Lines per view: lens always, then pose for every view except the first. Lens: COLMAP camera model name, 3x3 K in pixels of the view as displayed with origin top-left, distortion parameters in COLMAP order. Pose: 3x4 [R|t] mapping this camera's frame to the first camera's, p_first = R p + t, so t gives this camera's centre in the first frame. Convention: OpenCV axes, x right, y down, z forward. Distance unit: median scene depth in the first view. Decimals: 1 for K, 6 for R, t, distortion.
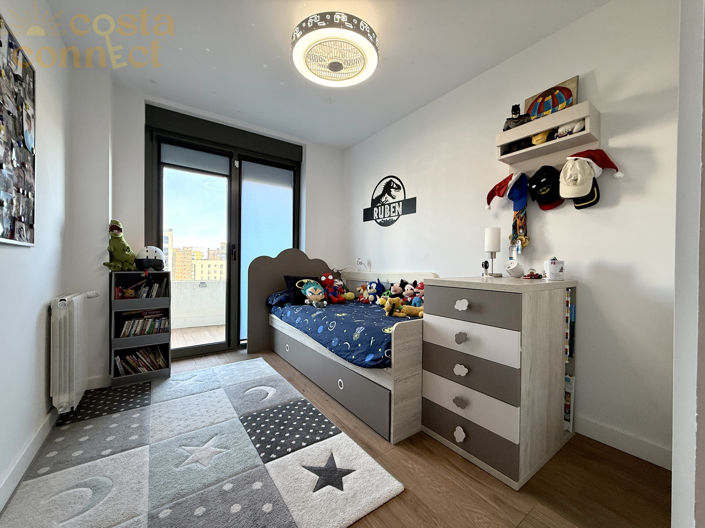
lens RADIAL K [[280.7, 0, 351.8], [0, 280.7, 262.4], [0, 0, 1]] dist [-0.002998, -0.000413]
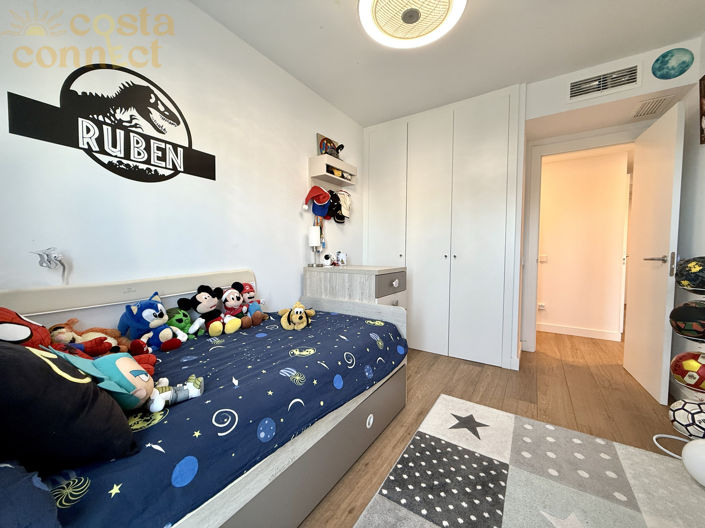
lens RADIAL K [[280.7, 0, 352.6], [0, 280.7, 265.2], [0, 0, 1]] dist [-0.002998, -0.000413]
pose [[-0.367356, -0.050512, 0.928708, -0.474037], [-0.001547, 0.998556, 0.053699, -0.014669], [-0.930079, 0.018290, -0.366903, 0.891279]]
